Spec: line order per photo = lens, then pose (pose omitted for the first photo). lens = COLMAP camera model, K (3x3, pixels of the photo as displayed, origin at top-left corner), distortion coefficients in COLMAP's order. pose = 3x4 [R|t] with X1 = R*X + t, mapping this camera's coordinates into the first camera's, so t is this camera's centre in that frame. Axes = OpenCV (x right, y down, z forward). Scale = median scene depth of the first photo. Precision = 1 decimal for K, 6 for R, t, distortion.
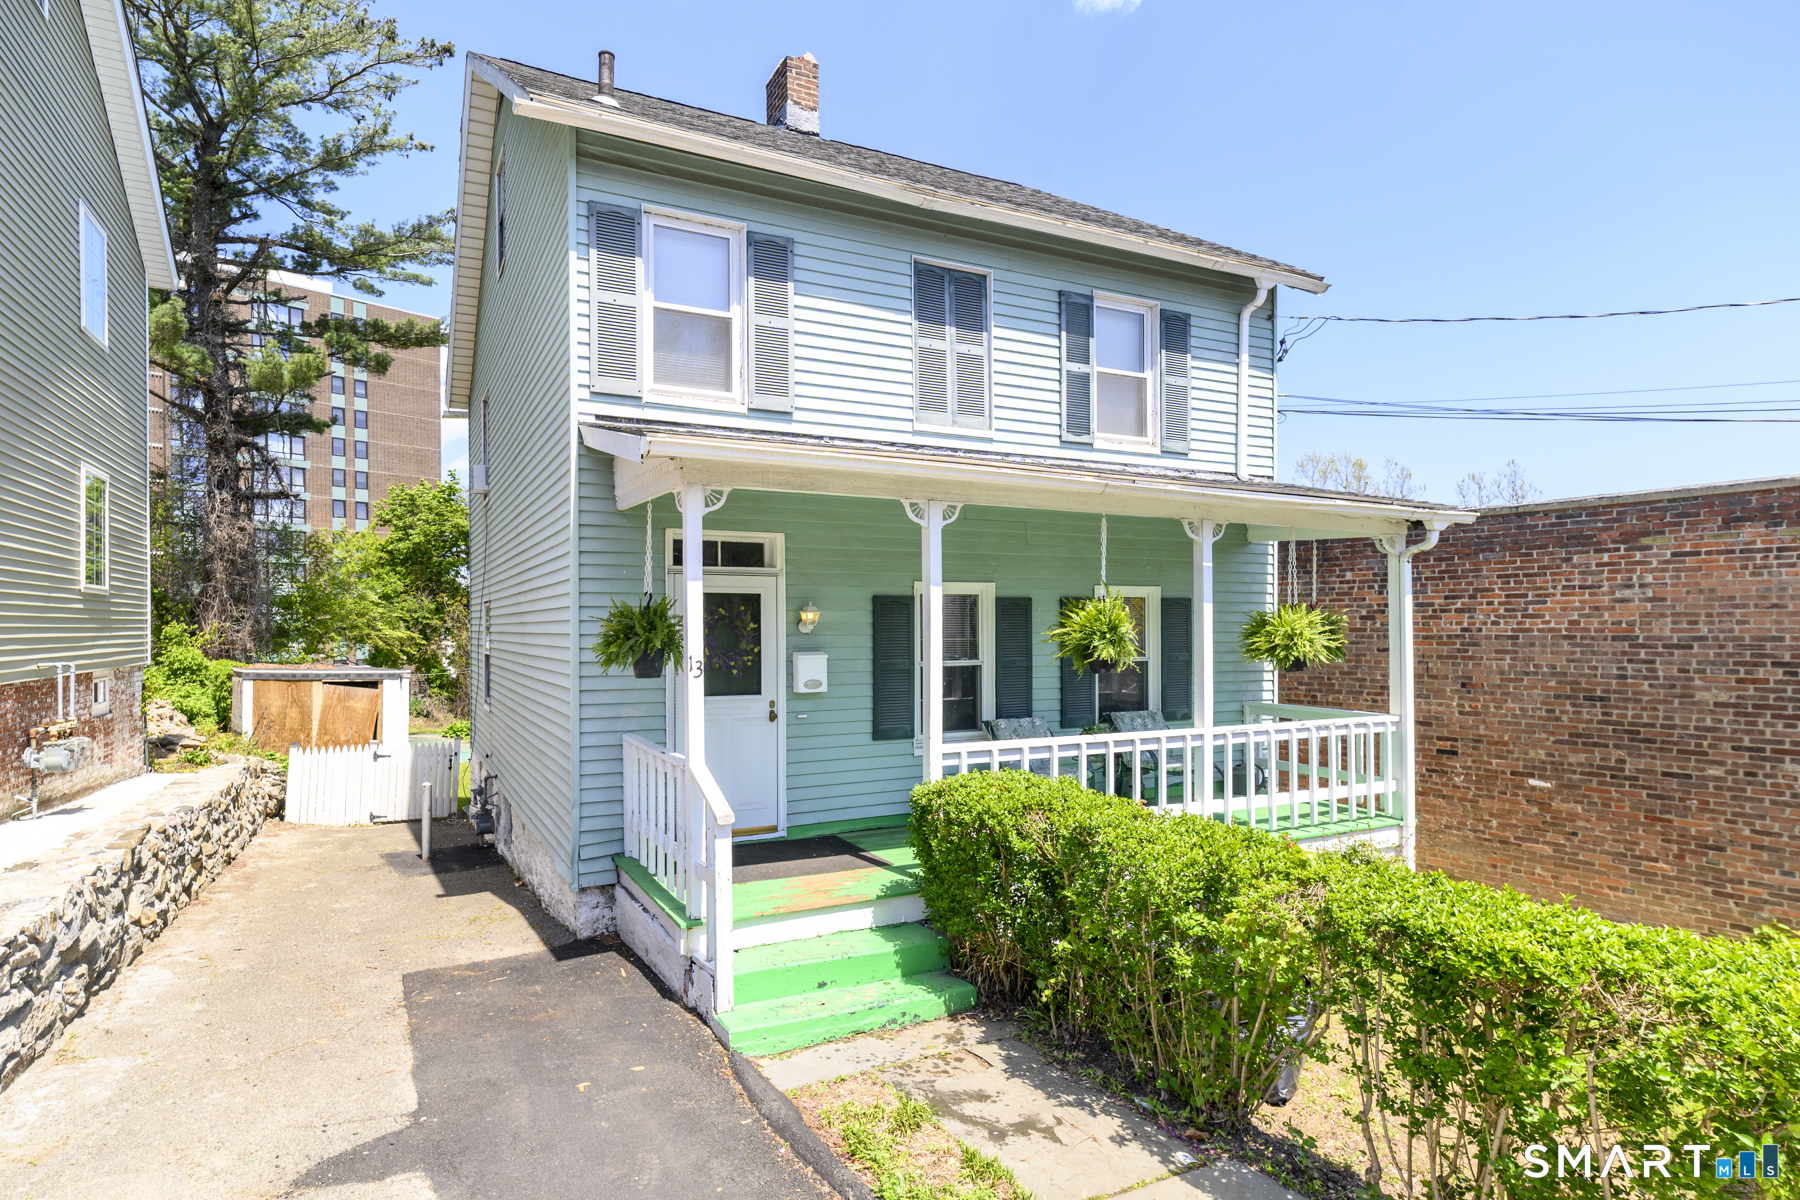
lens RADIAL K [[955.4, 0, 831.7], [0, 955.4, 629.5], [0, 0, 1]] dist [0.003600, 0.000479]
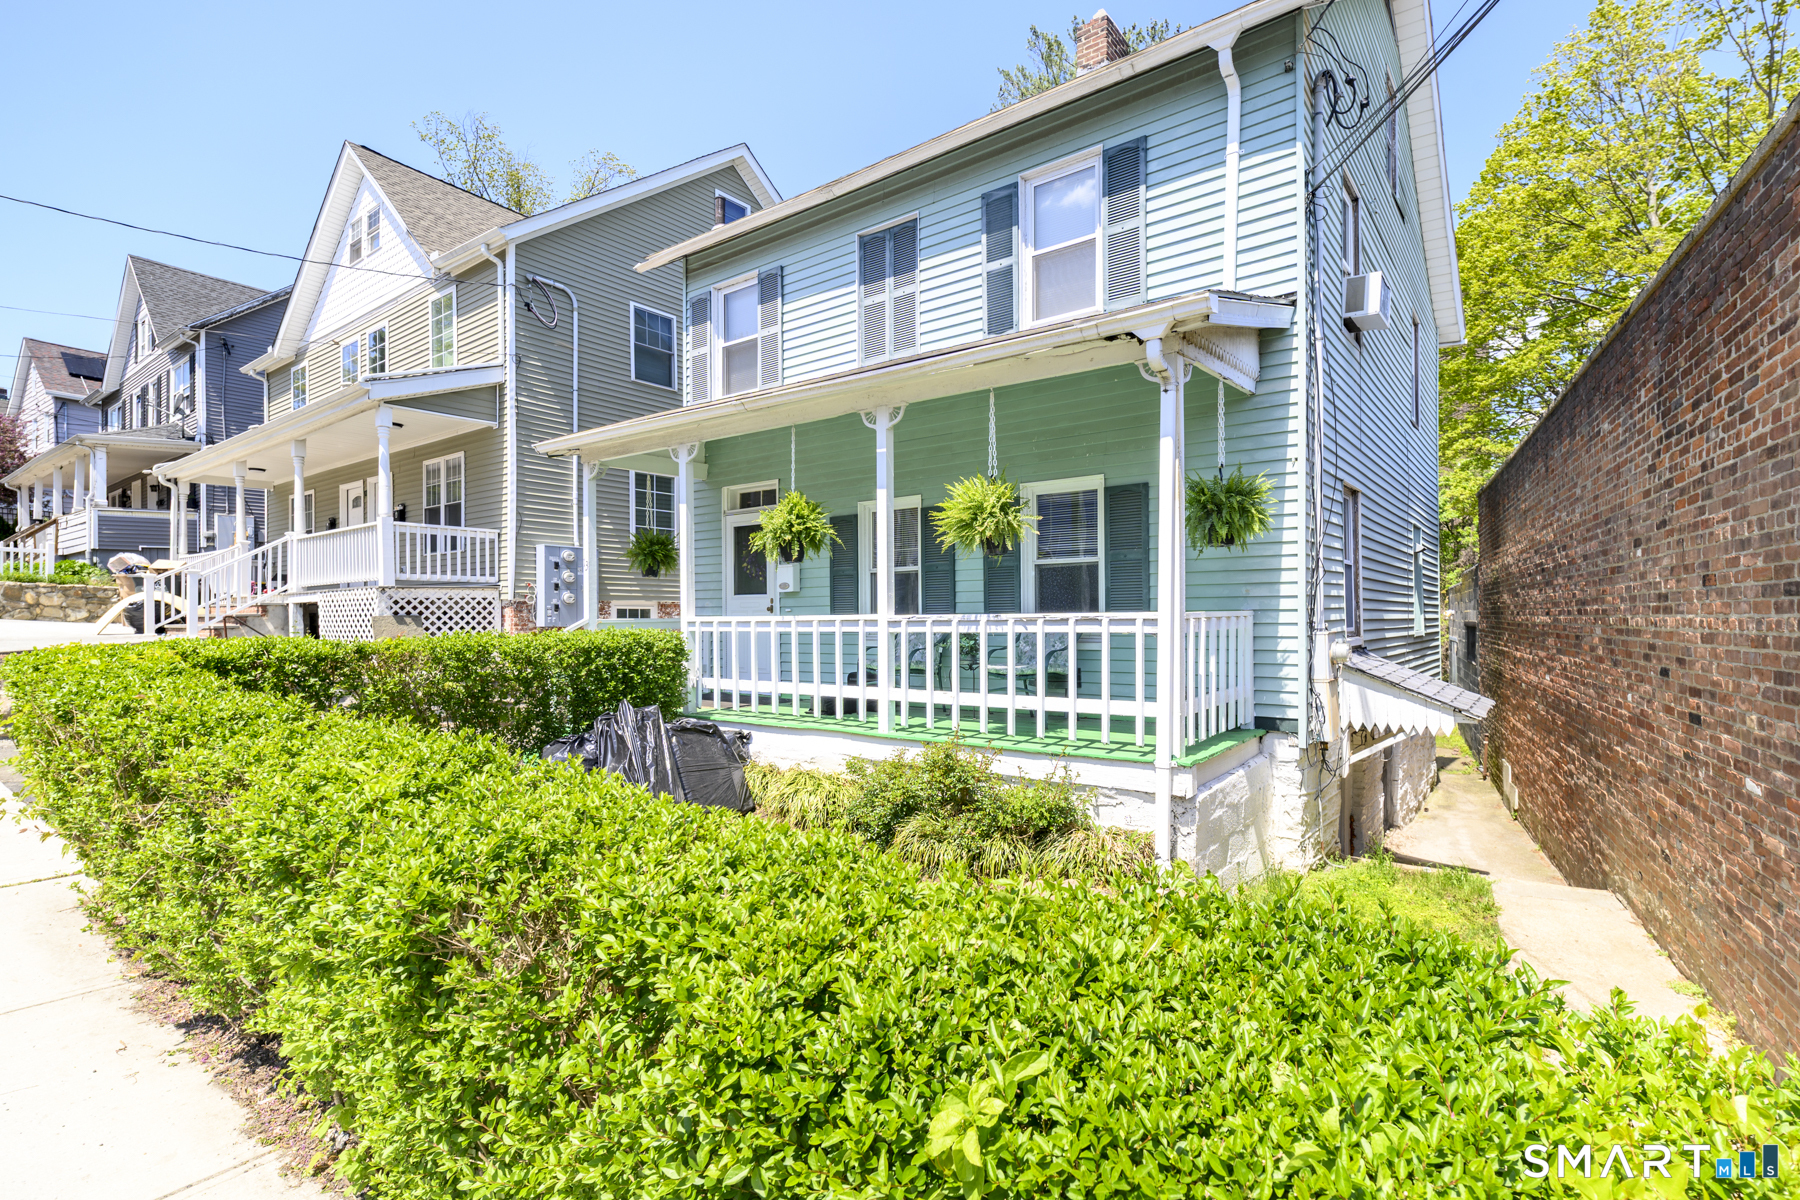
lens RADIAL K [[872.8, 0, 885.0], [0, 872.8, 623.4], [0, 0, 1]] dist [-0.001307, -0.000145]
pose [[0.441819, 0.006285, -0.897082, 1.017077], [0.000897, 0.999972, 0.007447, 0.088555], [0.897104, -0.004095, 0.441801, 0.499969]]
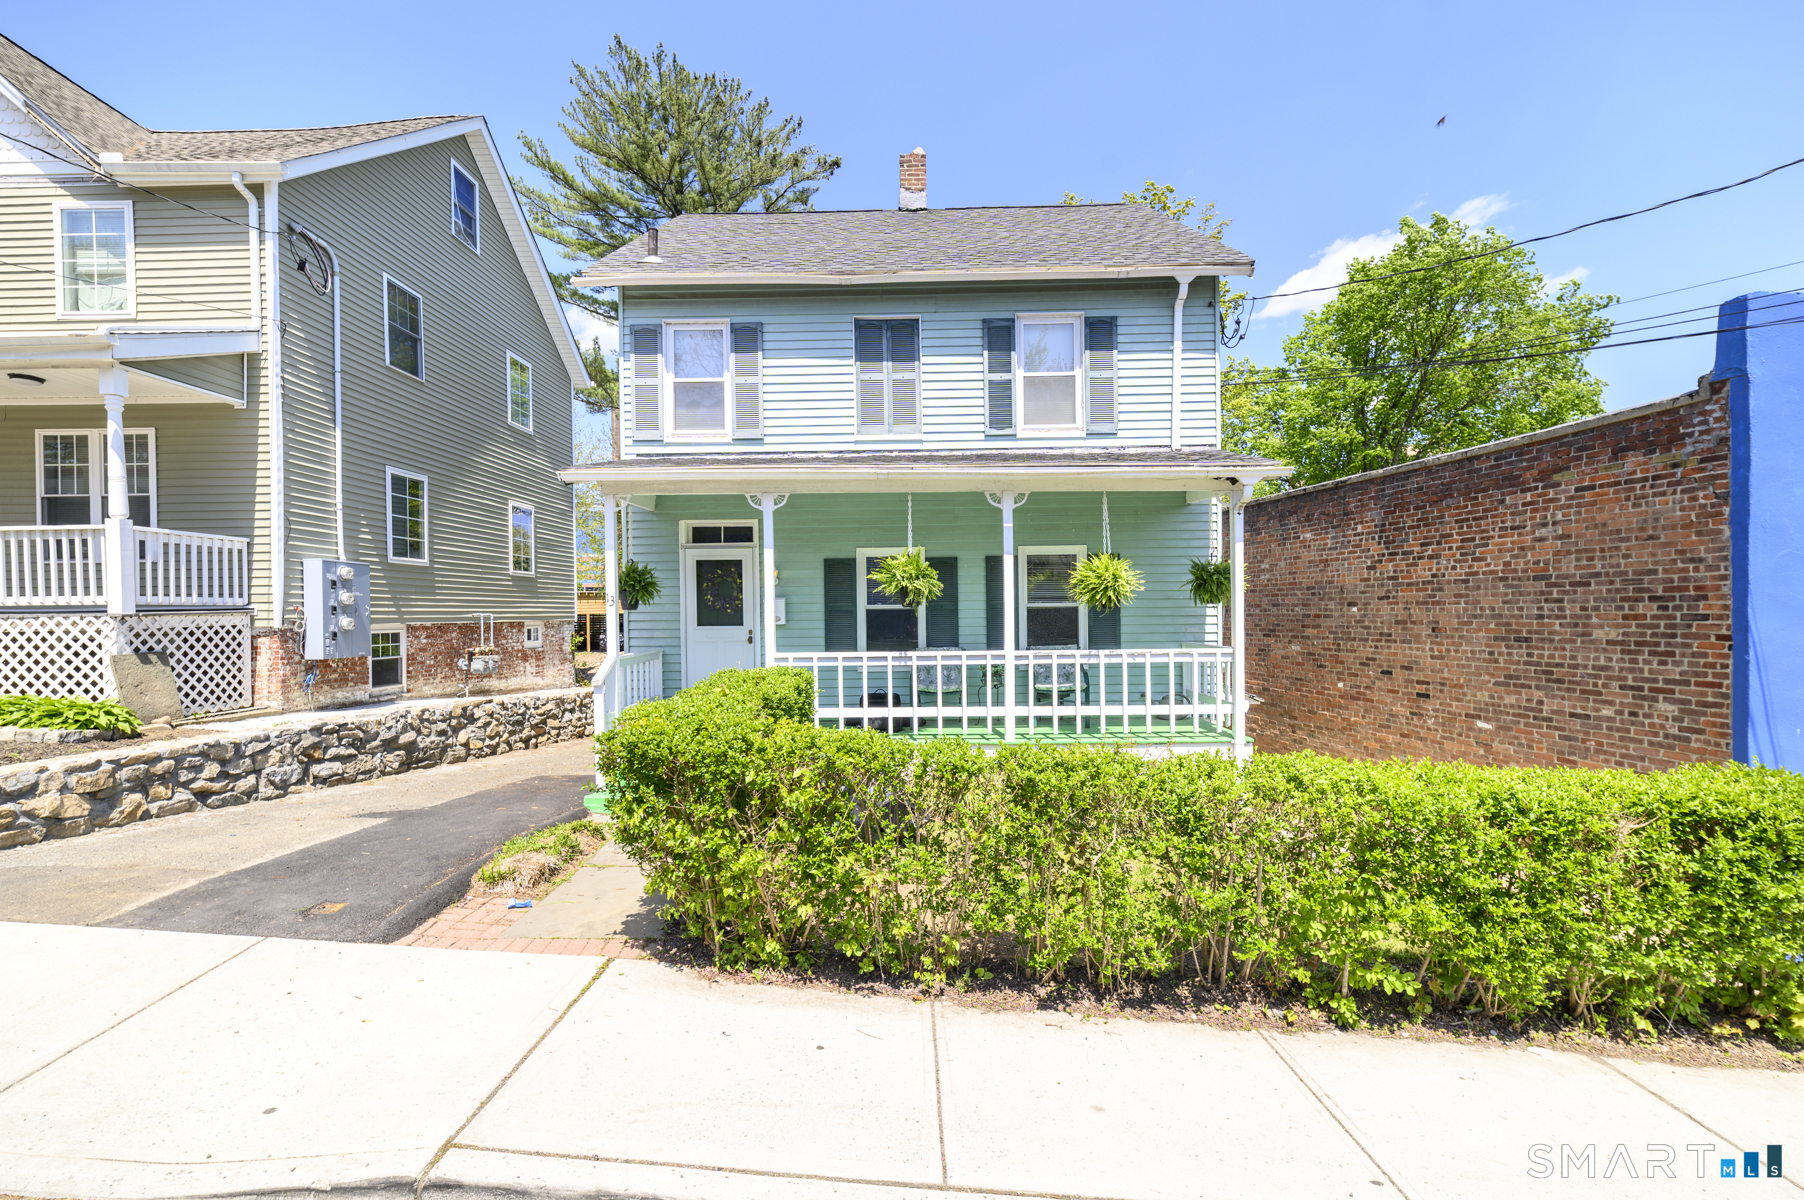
lens RADIAL K [[874.8, 0, 887.0], [0, 874.8, 623.5], [0, 0, 1]] dist [-0.001307, -0.000145]
pose [[0.887172, -0.000824, -0.461438, 0.668134], [0.006529, 0.999921, 0.010767, 0.043826], [0.461393, -0.012565, 0.887107, -0.115150]]
